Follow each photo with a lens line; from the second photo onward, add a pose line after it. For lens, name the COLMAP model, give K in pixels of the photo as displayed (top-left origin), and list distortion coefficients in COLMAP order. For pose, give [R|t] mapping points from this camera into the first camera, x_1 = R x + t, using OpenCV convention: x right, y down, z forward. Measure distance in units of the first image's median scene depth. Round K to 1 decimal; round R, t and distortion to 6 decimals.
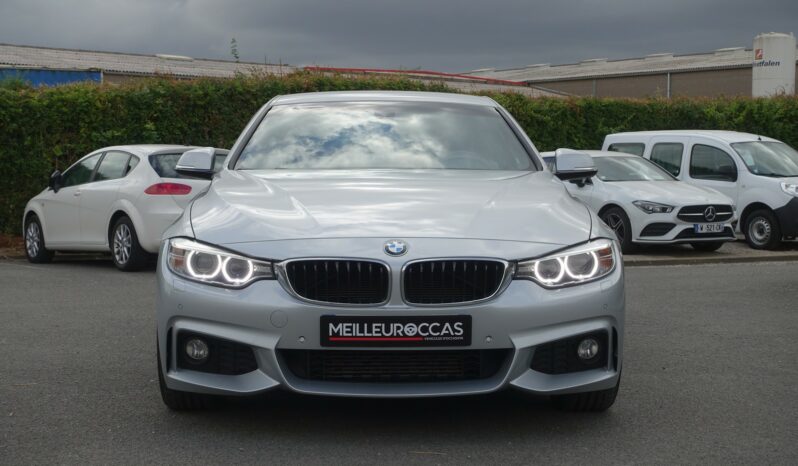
lens RADIAL K [[1313.4, 0, 403.4], [0, 1313.4, 230.2], [0, 0, 1]] dist [-0.030959, 0.000000]
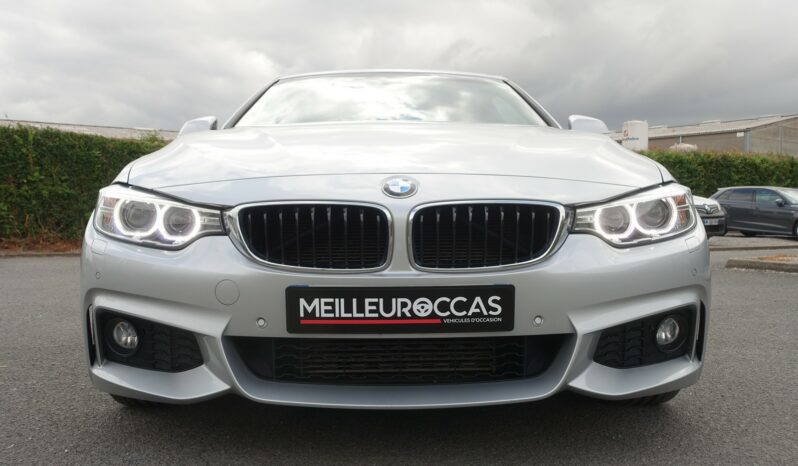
lens RADIAL K [[755.6, 0, 399.4], [0, 755.6, 232.8], [0, 0, 1]] dist [-0.040656, 0.000000]
pose [[0.999813, -0.007282, -0.017917, 0.000873], [0.007038, 0.999882, -0.013632, 0.042569], [0.018014, 0.013503, 0.999747, 0.608599]]
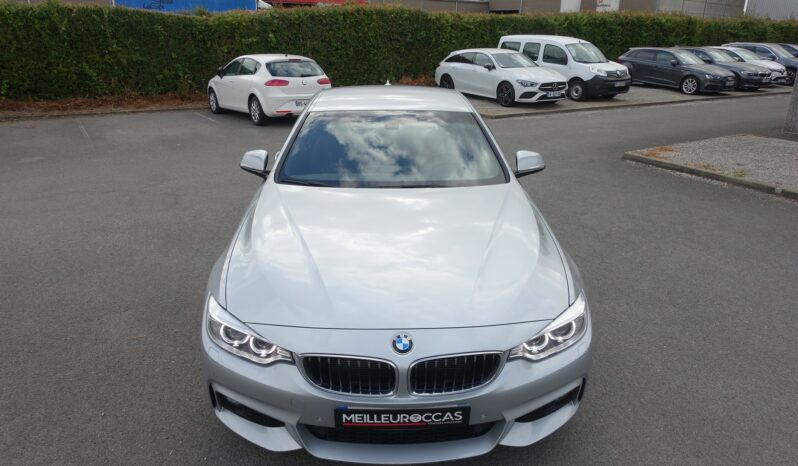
lens RADIAL K [[537.1, 0, 395.4], [0, 537.1, 230.3], [0, 0, 1]] dist [-0.006354, -0.006199]
pose [[0.999973, 0.006221, -0.003943, -0.010700], [-0.004691, 0.950656, 0.310212, -0.213897], [0.005678, -0.310185, 0.950659, 0.605034]]
